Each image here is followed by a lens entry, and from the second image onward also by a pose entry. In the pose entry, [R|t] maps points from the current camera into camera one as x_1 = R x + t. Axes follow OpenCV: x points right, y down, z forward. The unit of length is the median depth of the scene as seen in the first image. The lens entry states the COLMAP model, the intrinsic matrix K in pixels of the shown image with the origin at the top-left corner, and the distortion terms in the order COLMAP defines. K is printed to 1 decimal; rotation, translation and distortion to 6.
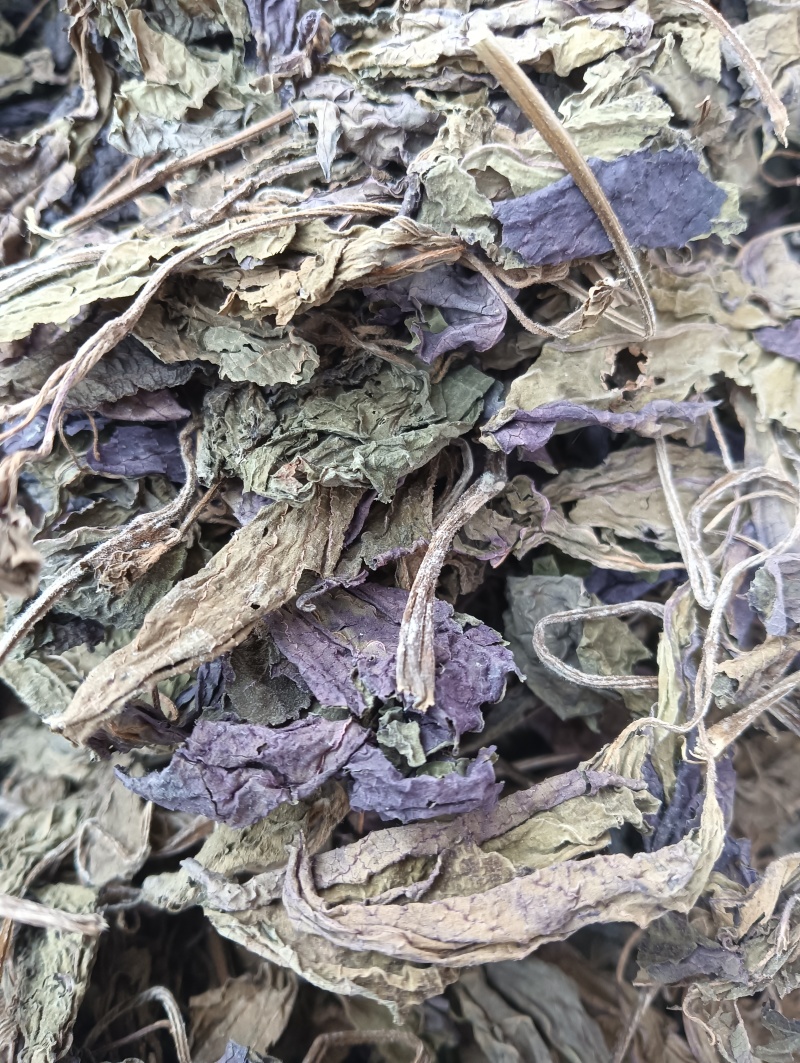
lens RADIAL K [[795.1, 0, 400.0], [0, 795.1, 531.5], [0, 0, 1]] dist [0.119280, -0.176341]
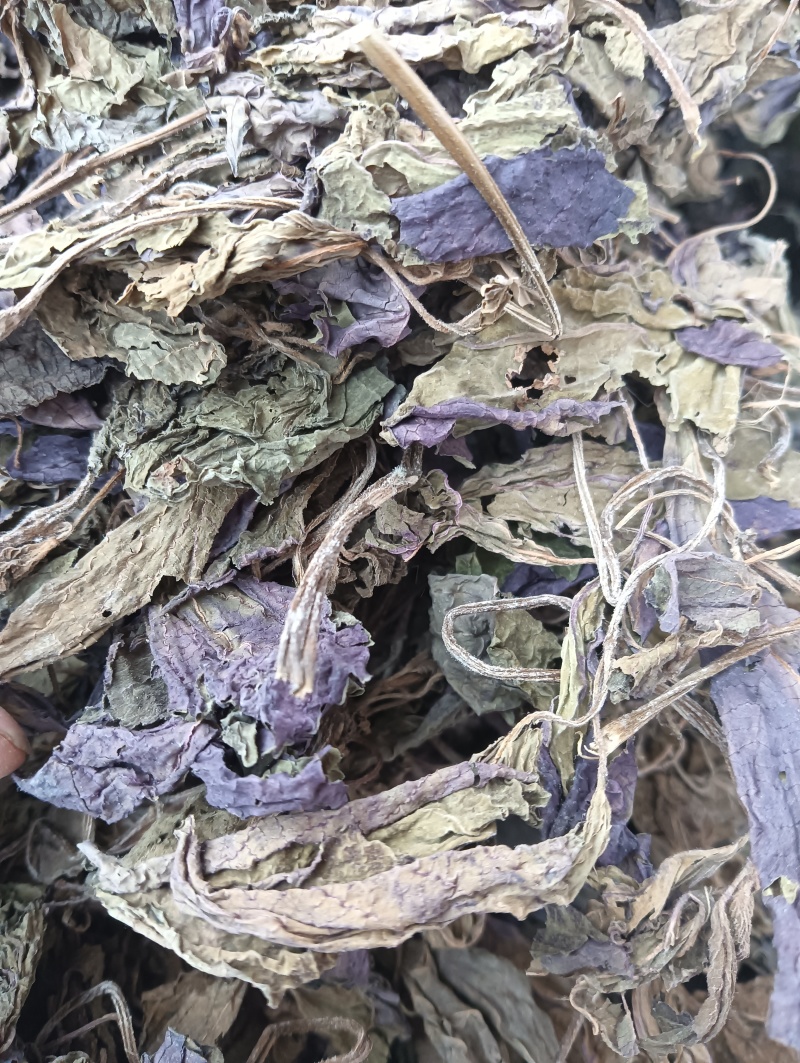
lens RADIAL K [[795.1, 0, 400.0], [0, 795.1, 531.5], [0, 0, 1]] dist [0.119280, -0.176341]
pose [[0.999659, 0.017508, -0.019365, 0.145804], [-0.017466, 0.999845, 0.002329, 0.005695], [0.019403, -0.001990, 0.999810, -0.009625]]
